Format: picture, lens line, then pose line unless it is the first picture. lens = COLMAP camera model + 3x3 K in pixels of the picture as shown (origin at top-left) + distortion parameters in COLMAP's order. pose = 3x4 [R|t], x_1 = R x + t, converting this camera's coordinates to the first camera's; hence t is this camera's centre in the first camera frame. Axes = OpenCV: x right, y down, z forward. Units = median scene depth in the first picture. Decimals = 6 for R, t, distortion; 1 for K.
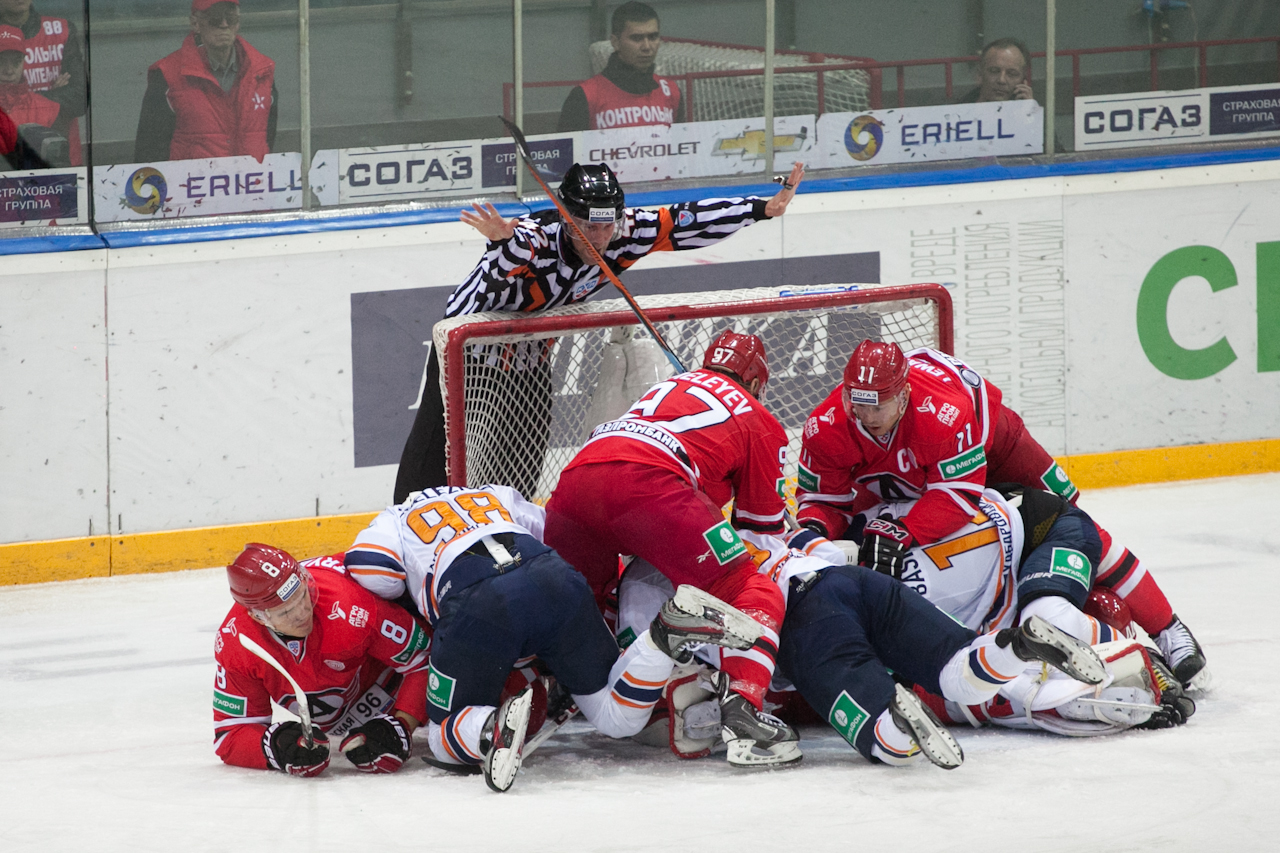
lens RADIAL K [[8305.0, 0, 640.0], [0, 8305.0, 428.2], [0, 0, 1]] dist [1.132678, 0.000000]
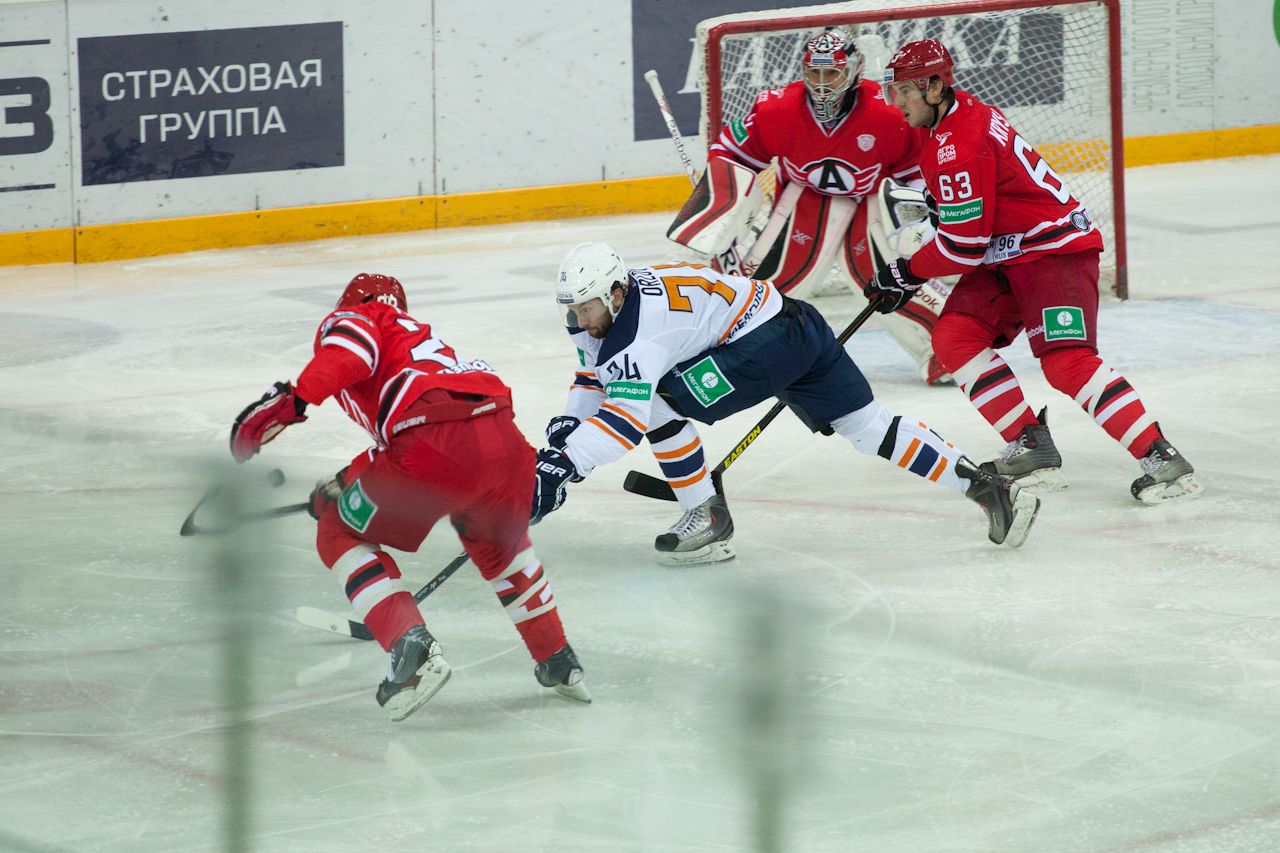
lens RADIAL K [[8305.0, 0, 638.7], [0, 8305.0, 420.6], [0, 0, 1]] dist [1.132678, 0.000000]
pose [[0.999751, 0.002248, -0.022203, -0.006124], [-0.001506, 0.999441, 0.033408, 0.004999], [0.022265, -0.033367, 0.999195, -0.234261]]
